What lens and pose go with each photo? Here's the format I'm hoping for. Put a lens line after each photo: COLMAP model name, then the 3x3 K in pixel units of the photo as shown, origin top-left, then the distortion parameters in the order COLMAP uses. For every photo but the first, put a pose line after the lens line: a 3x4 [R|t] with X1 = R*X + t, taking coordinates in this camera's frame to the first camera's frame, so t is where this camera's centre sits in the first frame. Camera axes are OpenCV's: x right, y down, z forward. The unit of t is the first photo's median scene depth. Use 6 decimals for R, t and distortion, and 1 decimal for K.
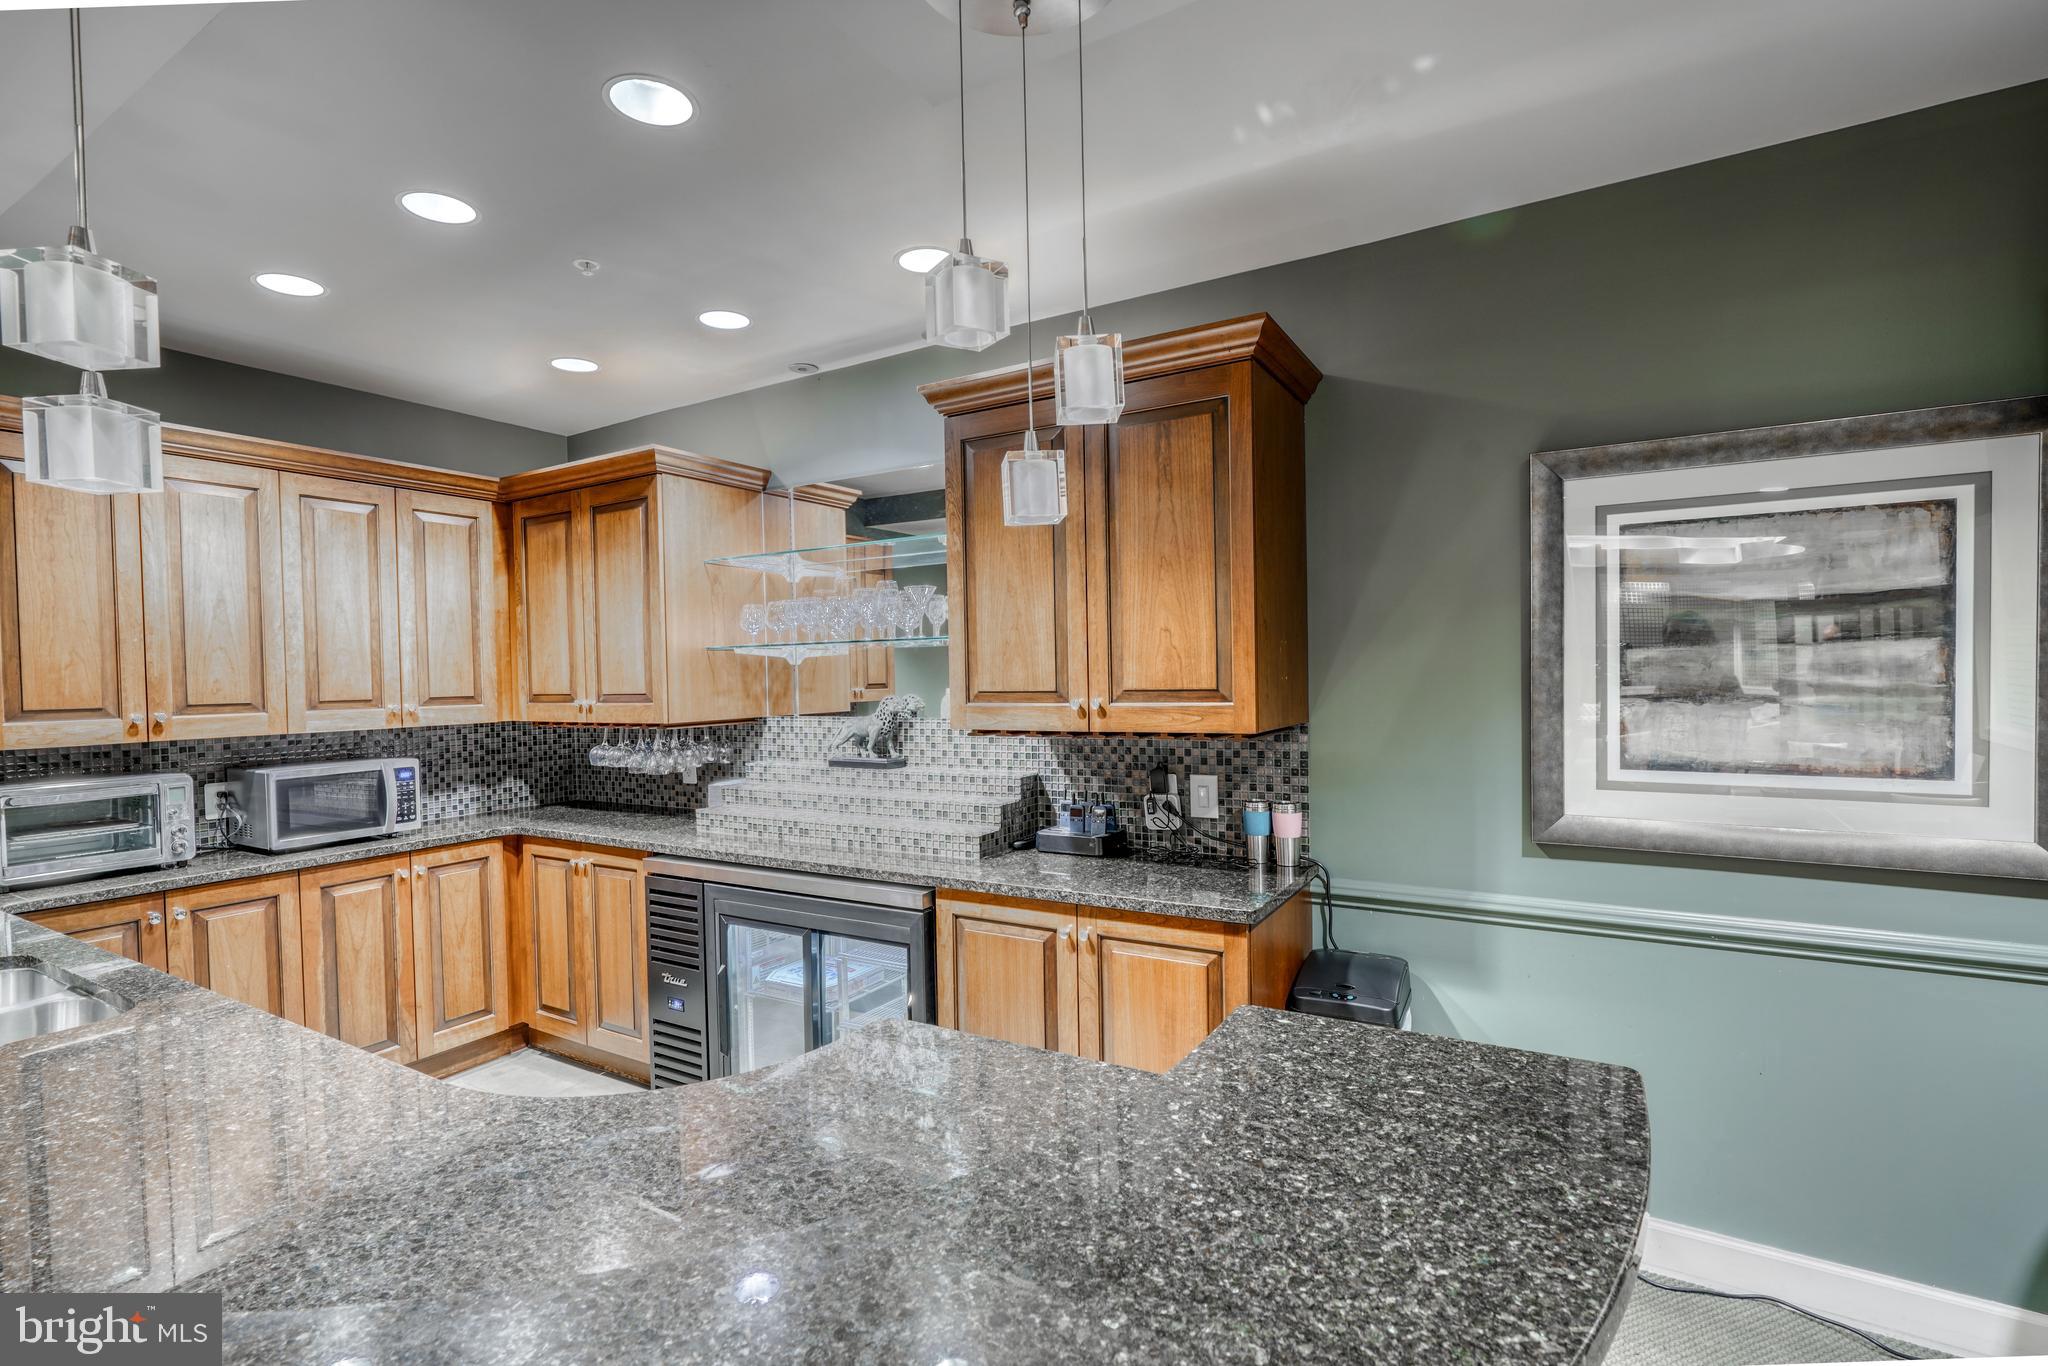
lens RADIAL K [[957.9, 0, 1000.9], [0, 957.9, 694.1], [0, 0, 1]] dist [-0.001363, 0.000246]
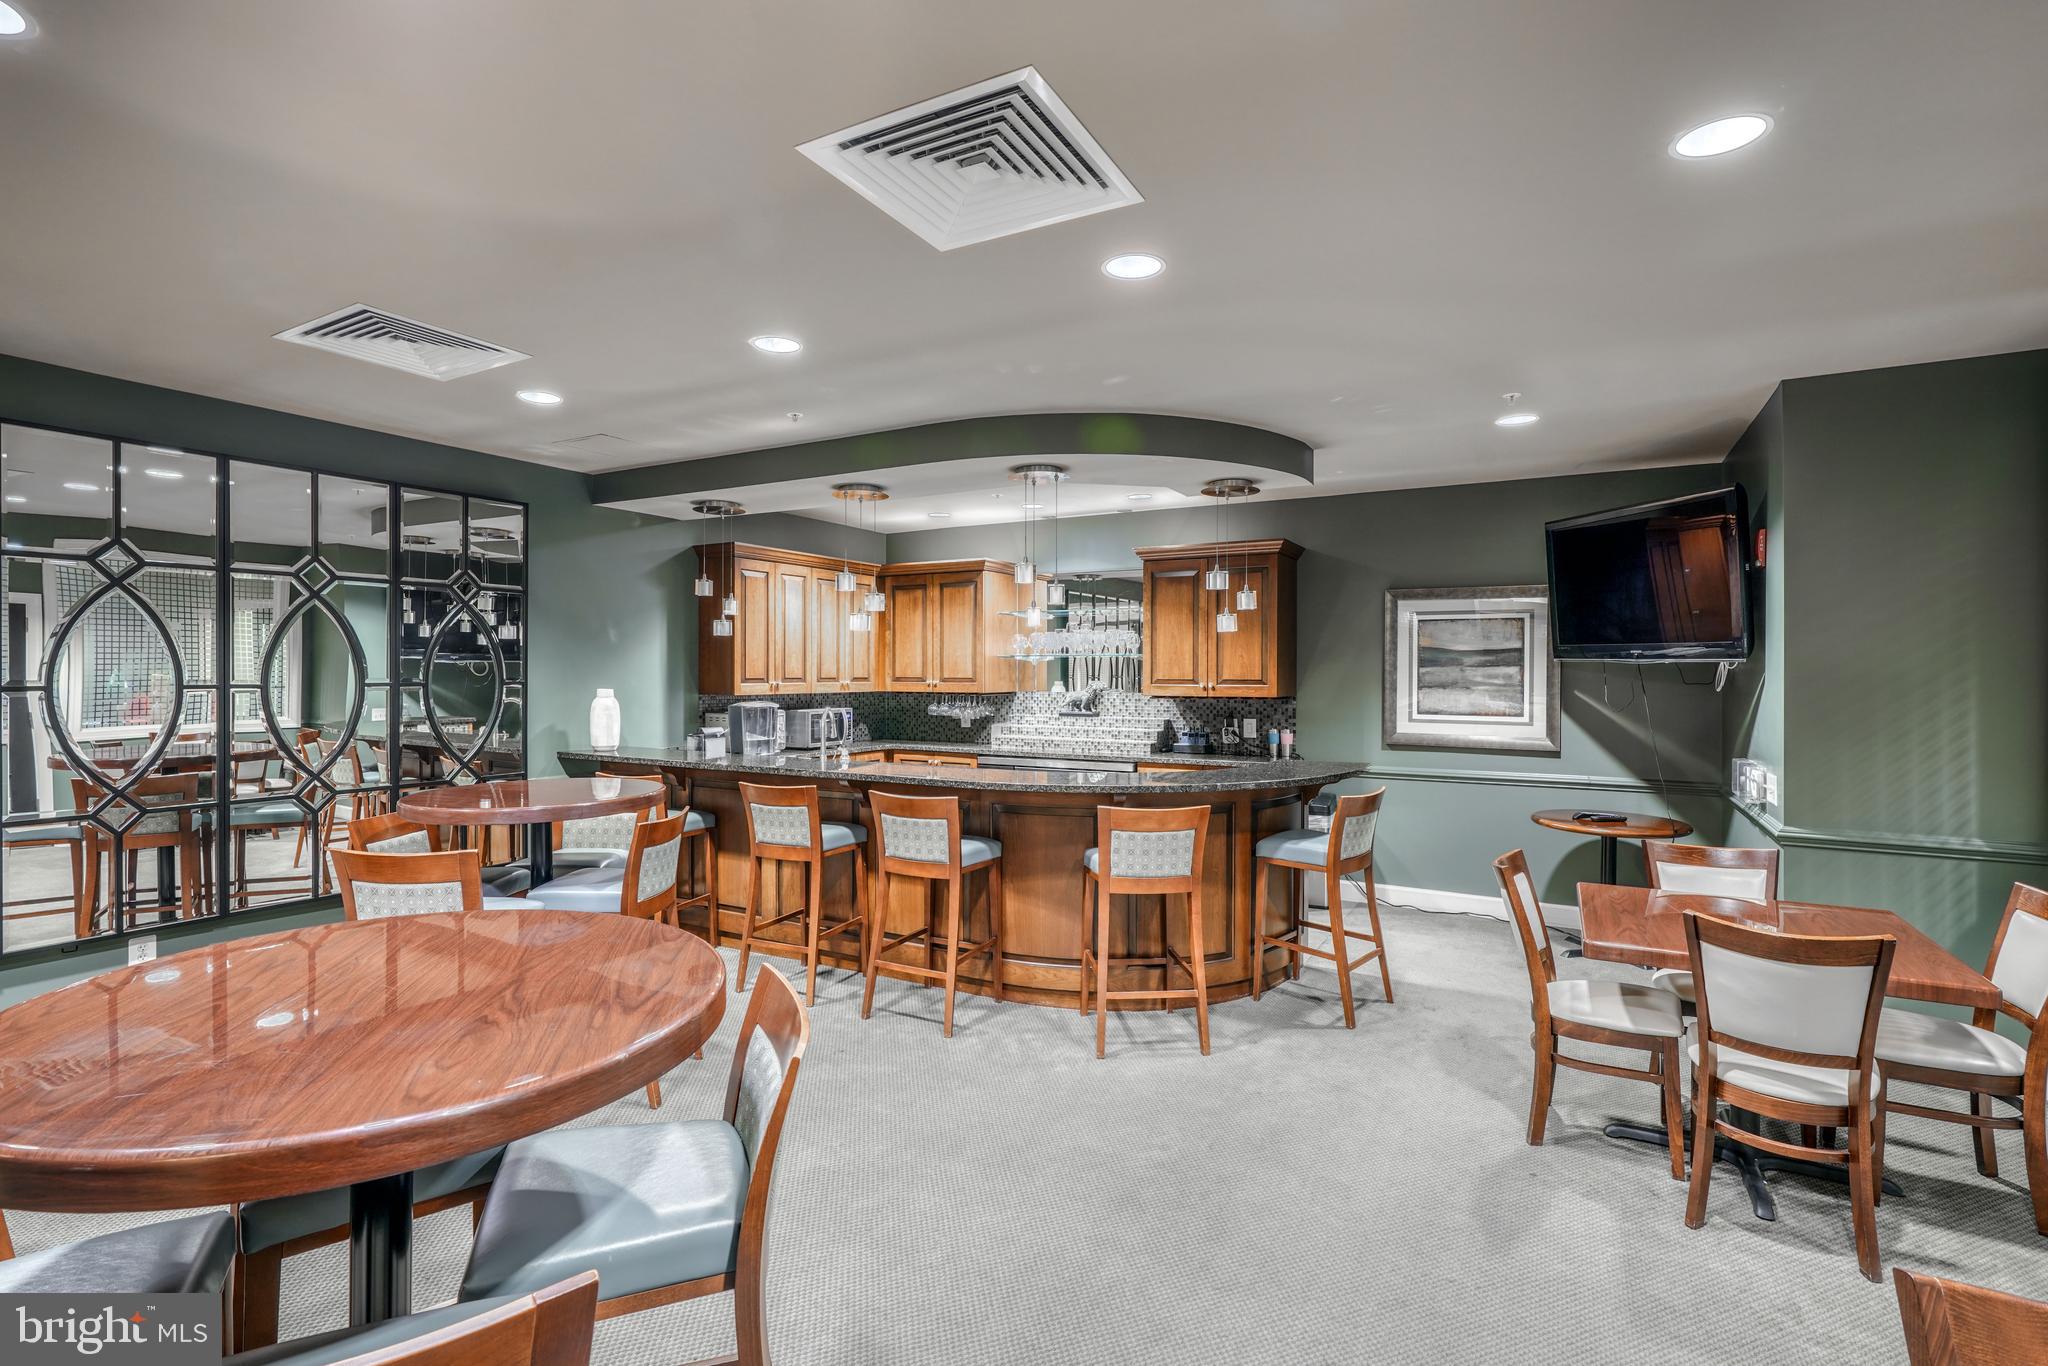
lens RADIAL K [[948.3, 0, 1024.0], [0, 948.3, 683.0], [0, 0, 1]] dist [0.000086, 0.000287]
pose [[0.999070, 0.020435, 0.037975, -0.395394], [-0.020124, 0.999761, -0.008552, 0.029667], [-0.038140, 0.007780, 0.999242, -1.179294]]
